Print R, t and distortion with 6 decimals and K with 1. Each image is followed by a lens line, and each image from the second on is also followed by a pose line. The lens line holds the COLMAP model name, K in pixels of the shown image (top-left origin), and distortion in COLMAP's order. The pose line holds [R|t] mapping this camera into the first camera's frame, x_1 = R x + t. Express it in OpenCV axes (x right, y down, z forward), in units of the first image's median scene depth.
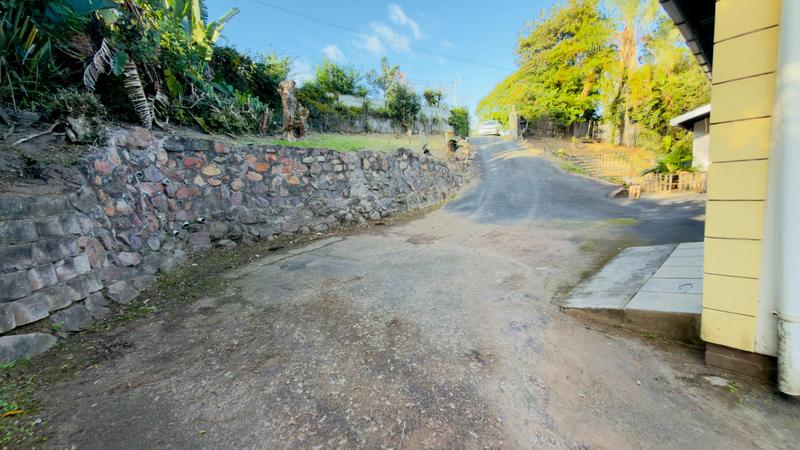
lens RADIAL K [[320.3, 0, 396.0], [0, 320.3, 228.7], [0, 0, 1]] dist [0.000720, -0.000031]
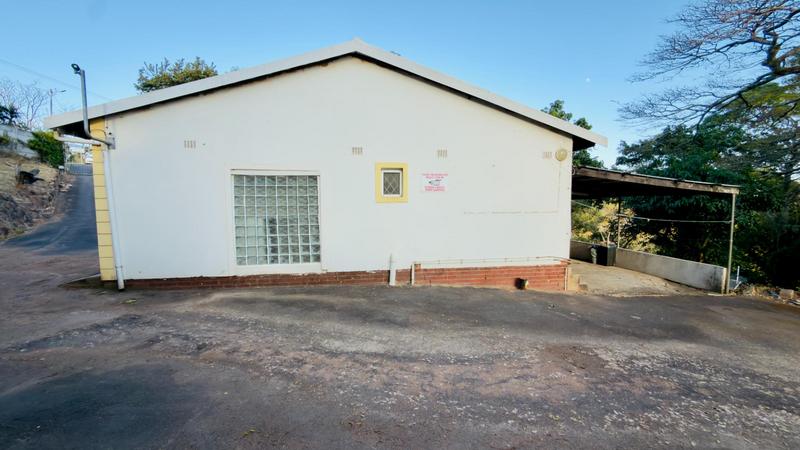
lens RADIAL K [[320.3, 0, 404.1], [0, 320.3, 225.1], [0, 0, 1]] dist [0.000720, -0.000031]
pose [[0.548290, 0.010353, 0.836224, -0.000881], [0.087378, 0.993741, -0.069595, 0.073289], [-0.831711, 0.111225, 0.543954, -0.768523]]
